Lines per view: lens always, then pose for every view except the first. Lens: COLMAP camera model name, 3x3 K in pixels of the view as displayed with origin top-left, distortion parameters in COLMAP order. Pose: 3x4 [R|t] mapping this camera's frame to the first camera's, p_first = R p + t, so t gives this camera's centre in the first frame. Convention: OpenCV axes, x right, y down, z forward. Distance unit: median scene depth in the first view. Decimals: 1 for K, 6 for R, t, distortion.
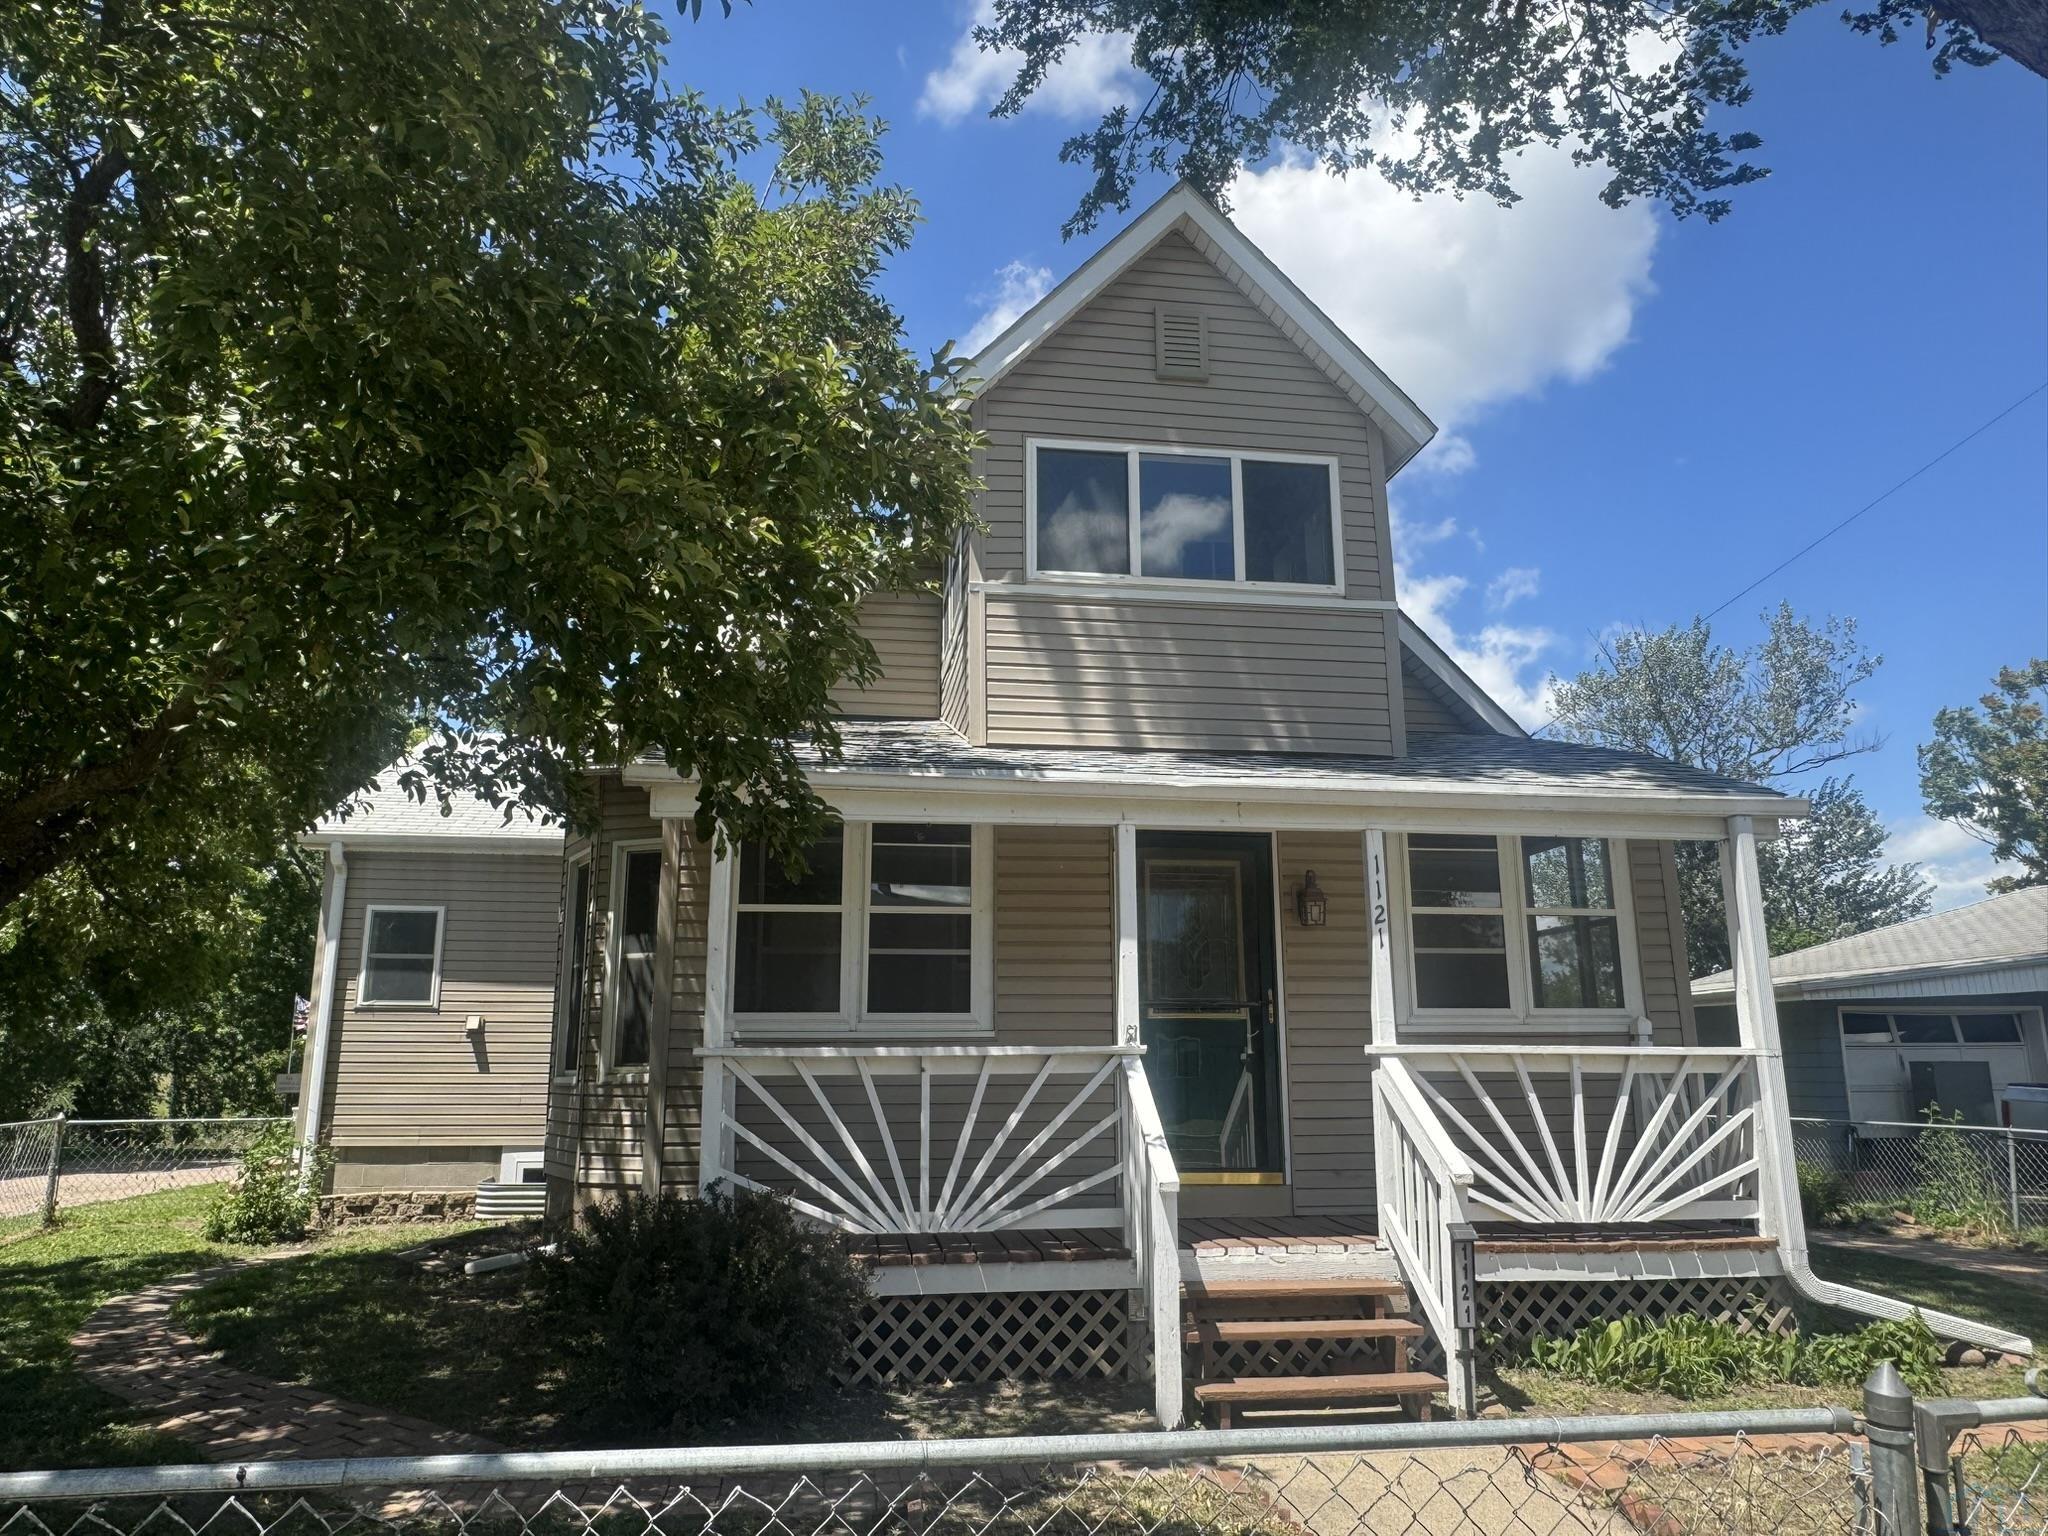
lens RADIAL K [[1345.6, 0, 1022.8], [0, 1345.6, 783.7], [0, 0, 1]] dist [0.019239, -0.001222]
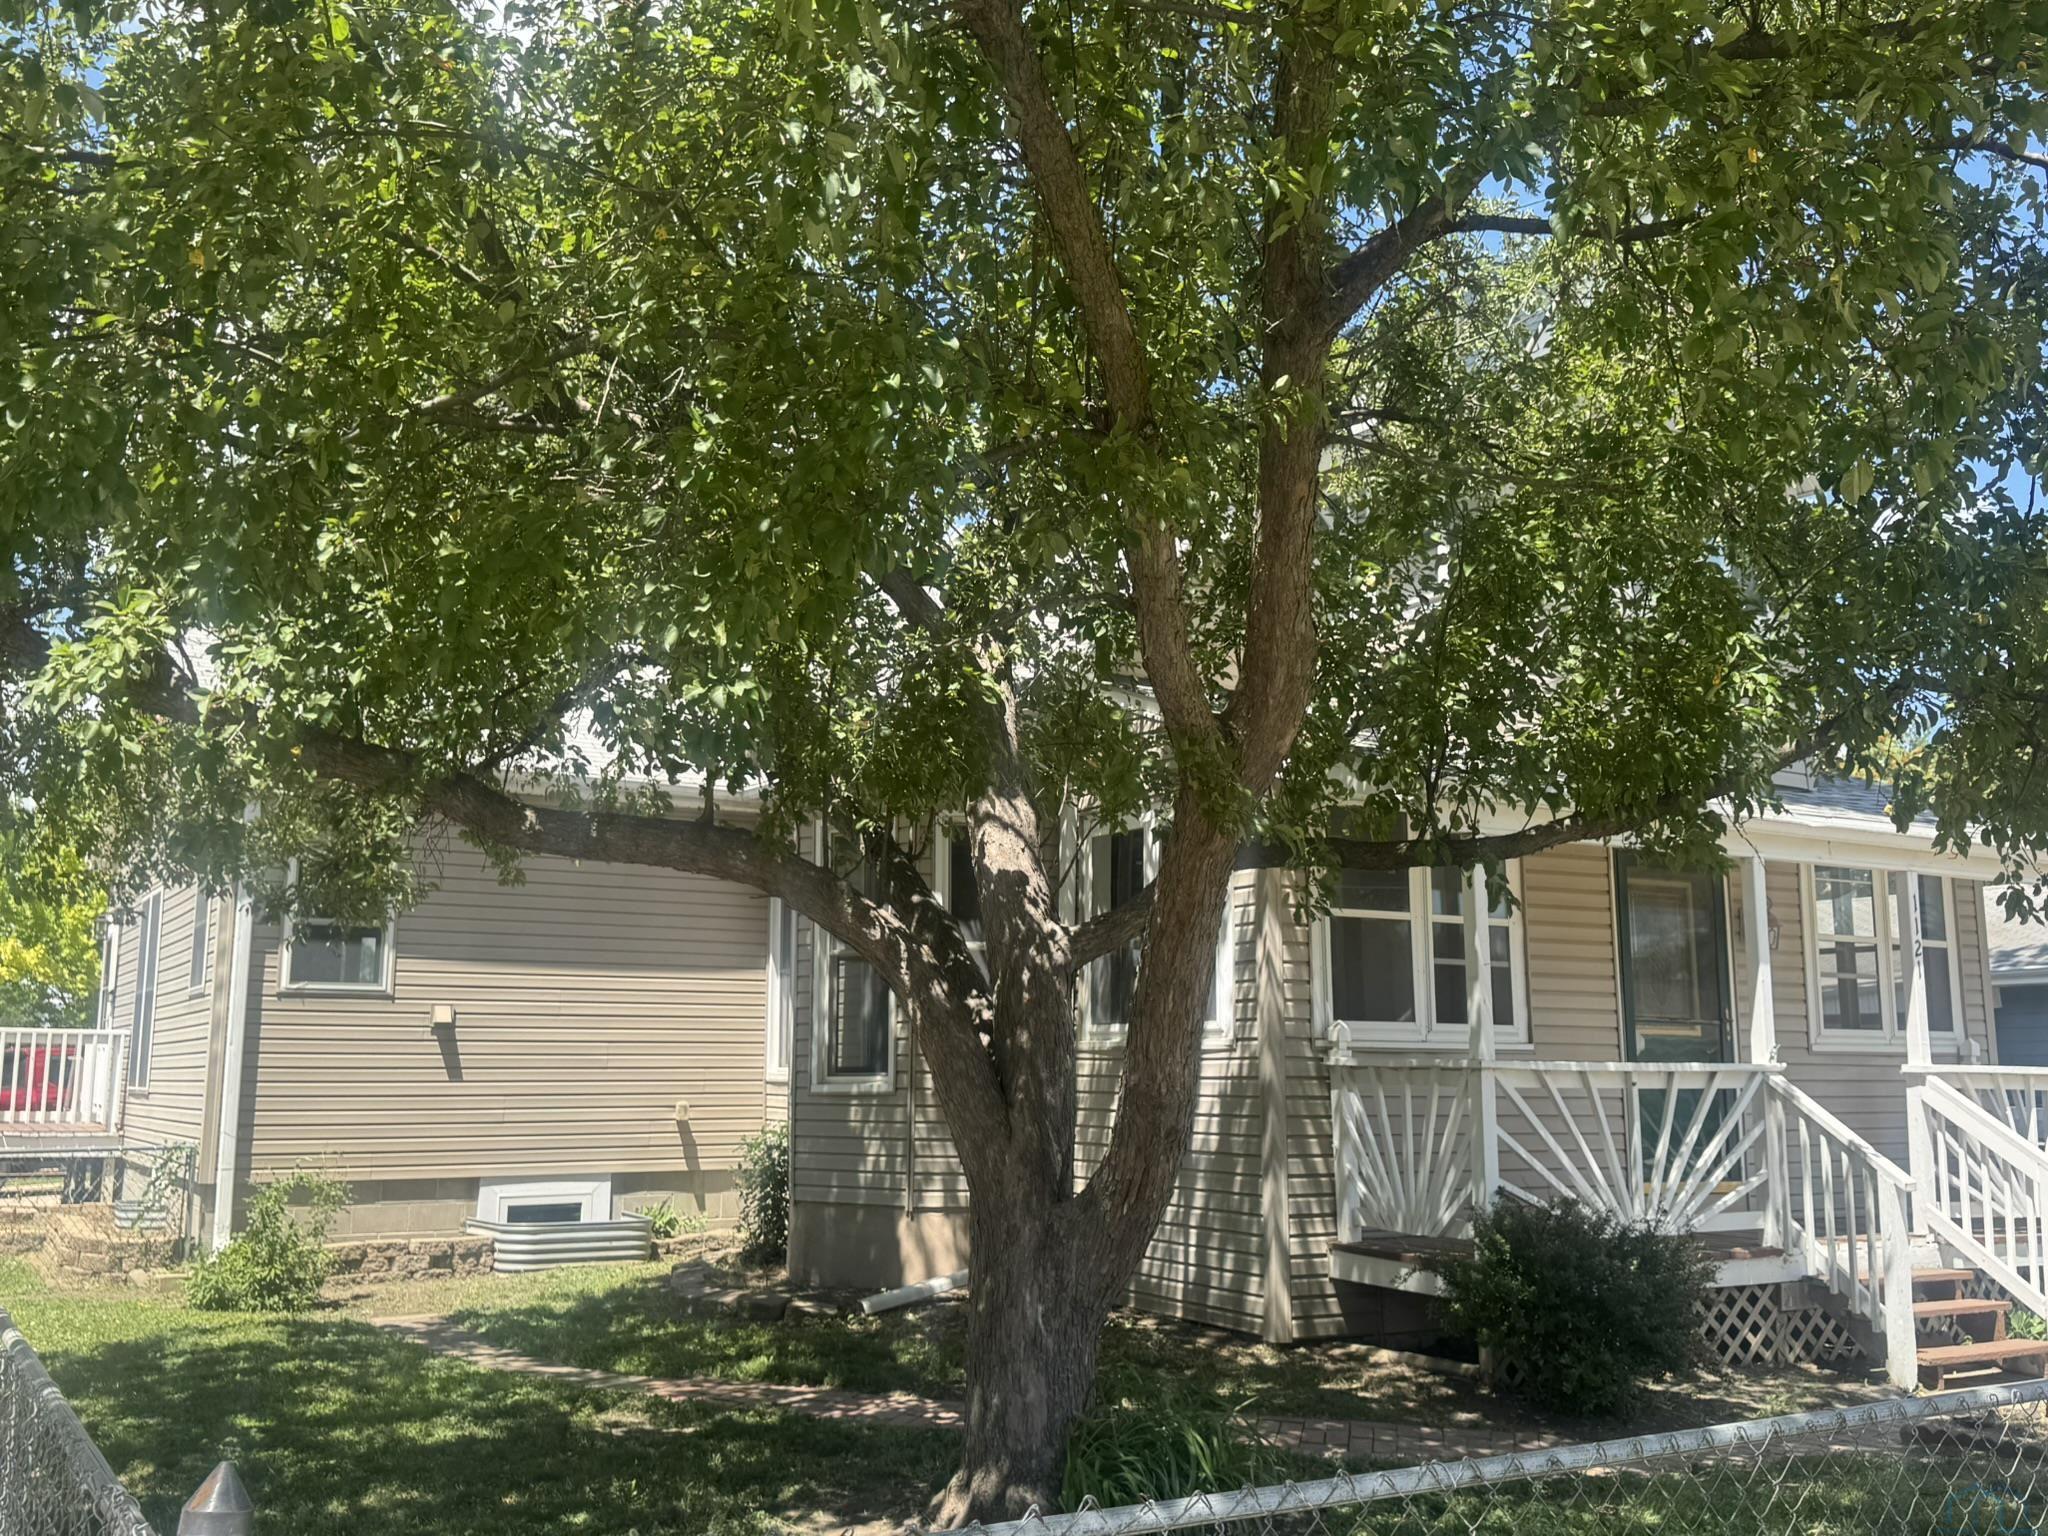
lens RADIAL K [[1897.8, 0, 1026.8], [0, 1897.8, 761.1], [0, 0, 1]] dist [0.055049, 0.000000]
pose [[0.914786, 0.071096, 0.397633, -1.011395], [-0.088286, 0.995780, 0.025065, -0.030993], [-0.394173, -0.058034, 0.917202, -0.153962]]
